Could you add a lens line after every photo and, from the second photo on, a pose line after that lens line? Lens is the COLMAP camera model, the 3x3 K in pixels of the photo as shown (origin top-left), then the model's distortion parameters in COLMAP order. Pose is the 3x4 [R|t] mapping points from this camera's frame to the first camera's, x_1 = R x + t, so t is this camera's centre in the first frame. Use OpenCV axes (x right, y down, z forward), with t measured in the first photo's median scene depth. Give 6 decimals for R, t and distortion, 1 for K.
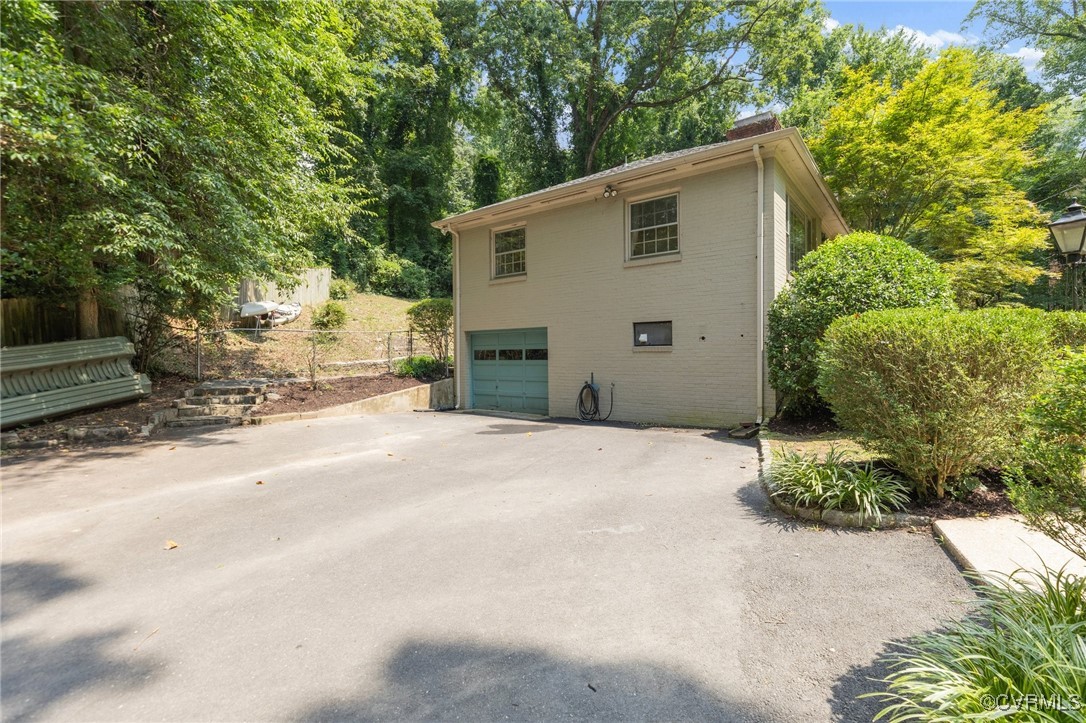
lens RADIAL K [[490.4, 0, 552.2], [0, 490.4, 361.5], [0, 0, 1]] dist [0.019181, -0.000045]
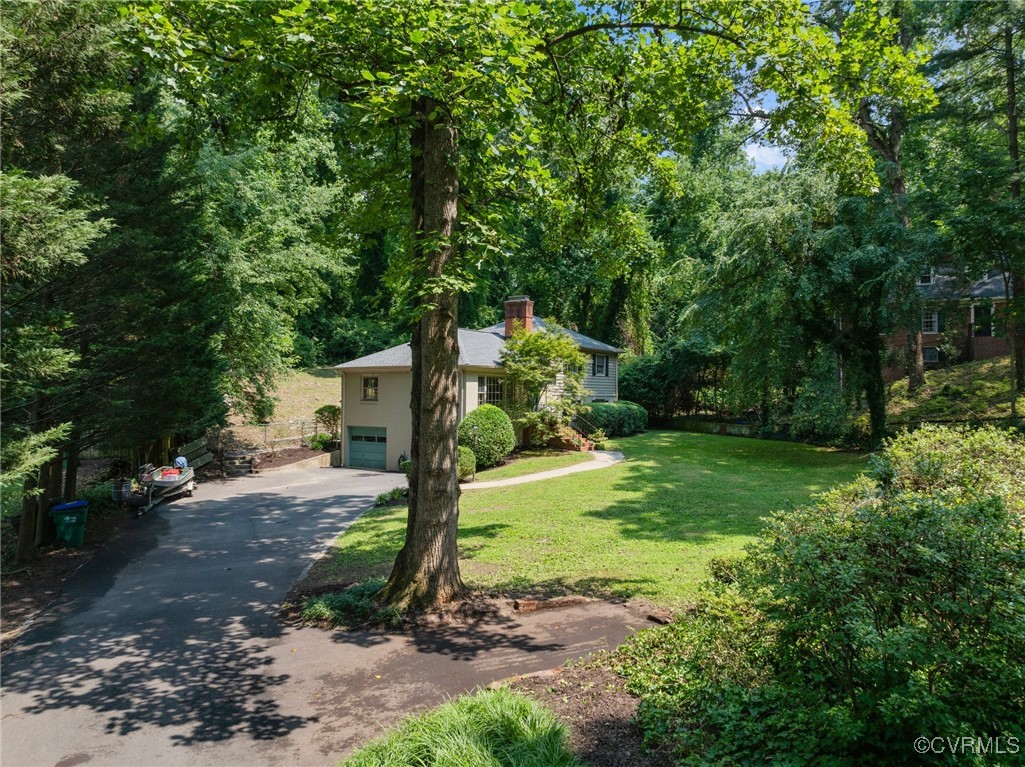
lens RADIAL K [[726.0, 0, 514.6], [0, 726.0, 364.6], [0, 0, 1]] dist [-0.026926, 0.000025]
pose [[0.998805, 0.007047, 0.048353, 0.369530], [-0.005167, 0.999230, -0.038898, -0.211365], [-0.048589, 0.038602, 0.998073, -2.039705]]
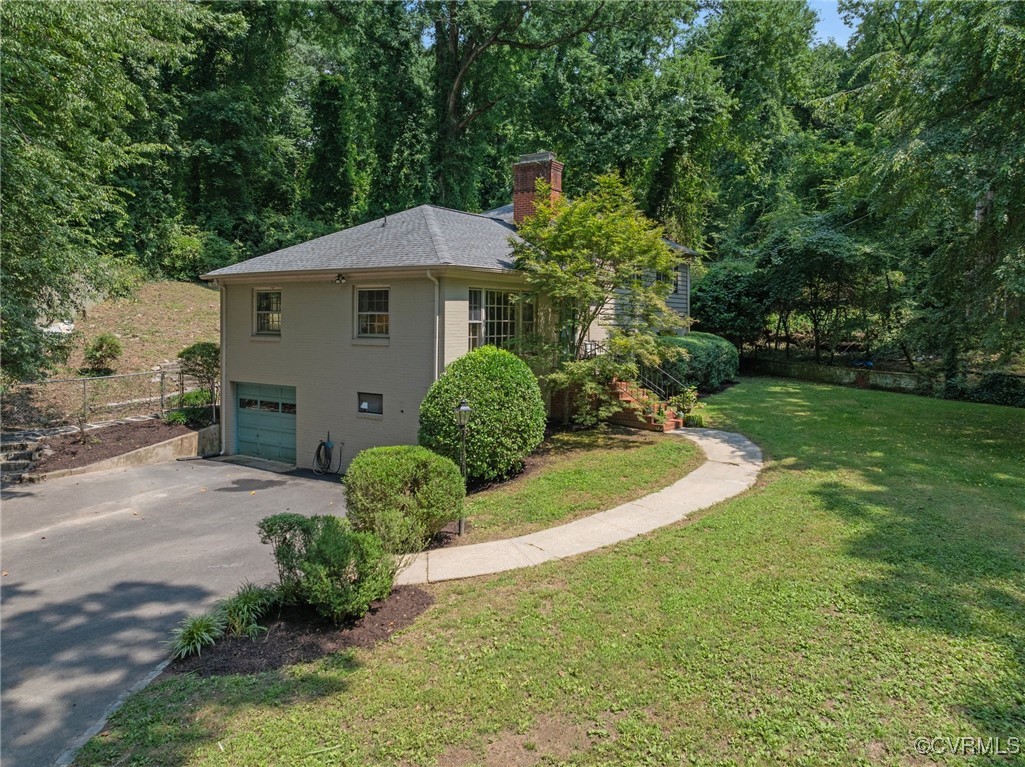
lens RADIAL K [[744.7, 0, 513.9], [0, 744.7, 311.1], [0, 0, 1]] dist [-0.031849, 0.002662]
pose [[0.997976, 0.004588, 0.063429, 0.360020], [-0.004195, 0.999971, -0.006332, -0.223756], [-0.063456, 0.006053, 0.997966, -0.685072]]
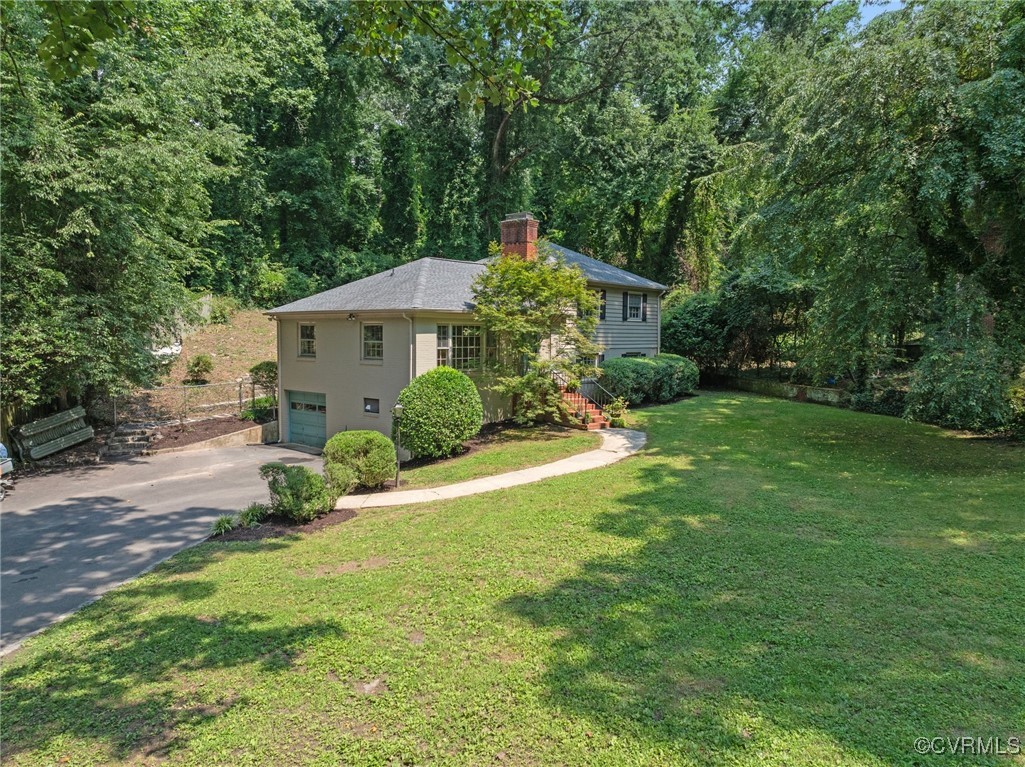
lens RADIAL K [[726.0, 0, 514.6], [0, 726.0, 364.6], [0, 0, 1]] dist [-0.026926, 0.000025]
pose [[0.997807, 0.006951, -0.065831, 0.704712], [-0.003922, 0.998932, 0.046033, -0.258797], [0.066080, -0.045674, 0.996768, -1.188005]]
